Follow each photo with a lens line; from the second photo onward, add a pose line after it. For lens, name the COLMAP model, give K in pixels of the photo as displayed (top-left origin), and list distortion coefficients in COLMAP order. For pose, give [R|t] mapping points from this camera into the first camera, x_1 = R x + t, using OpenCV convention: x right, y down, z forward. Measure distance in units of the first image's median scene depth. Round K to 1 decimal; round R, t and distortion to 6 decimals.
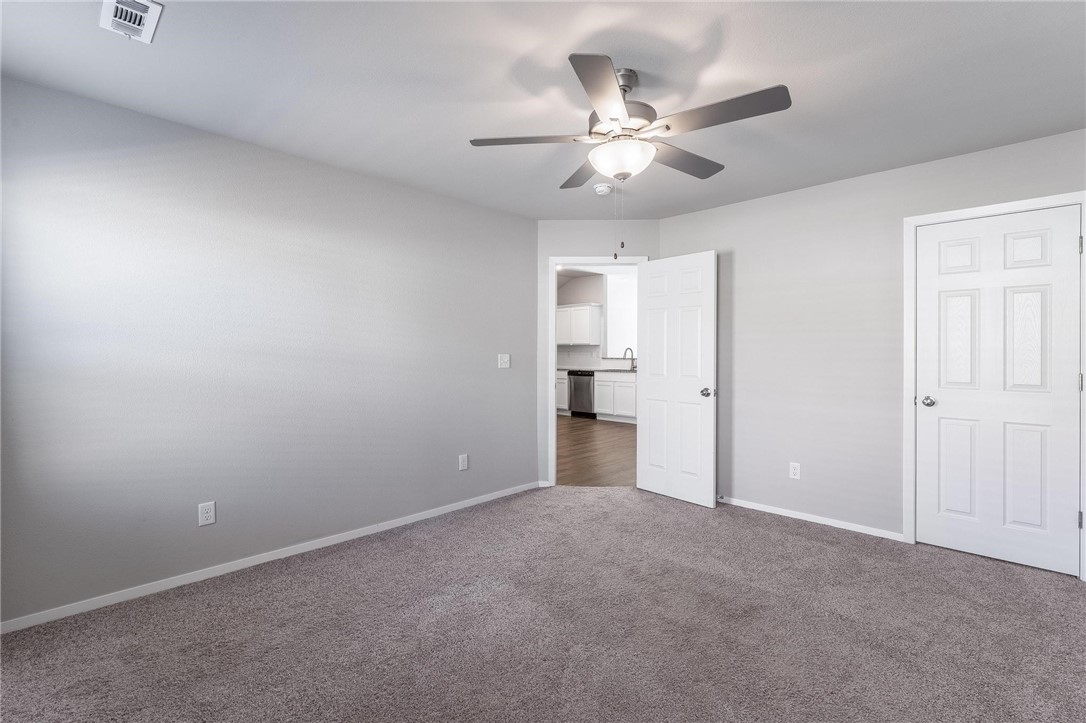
lens RADIAL K [[521.4, 0, 543.7], [0, 521.4, 356.6], [0, 0, 1]] dist [0.004993, 0.000010]
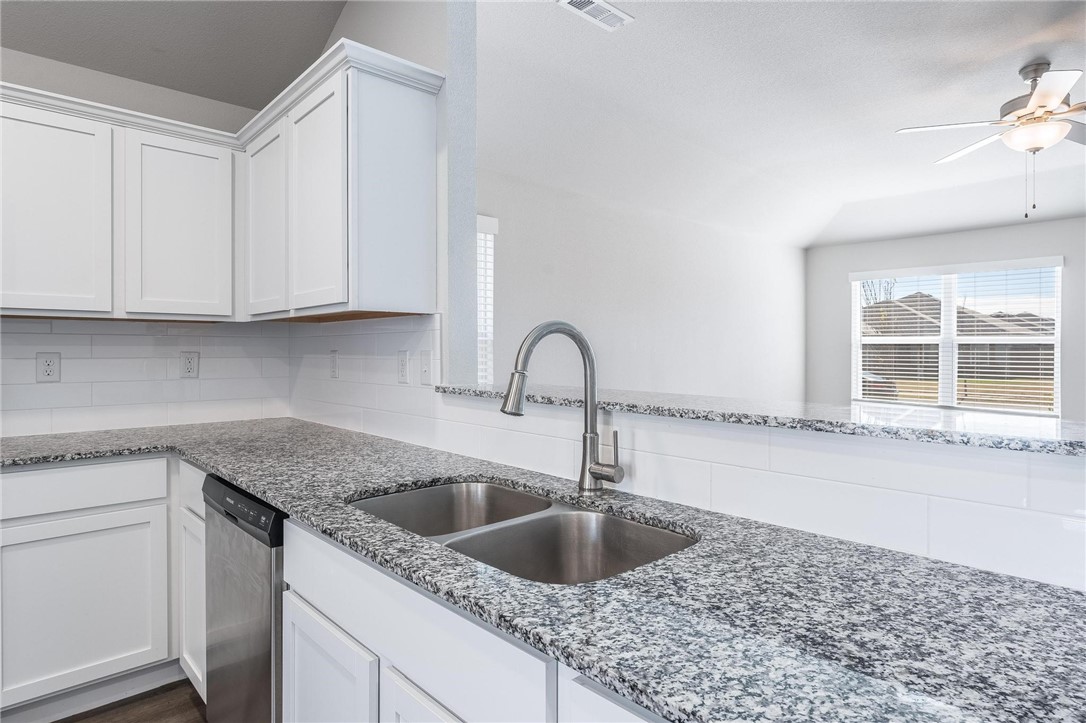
lens RADIAL K [[598.4, 0, 544.8], [0, 598.4, 354.2], [0, 0, 1]] dist [-0.002220, -0.000242]
pose [[0.998378, 0.001152, -0.056915, 0.162114], [-0.001337, 0.999994, -0.003205, -0.008073], [0.056911, 0.003276, 0.998374, 0.824167]]
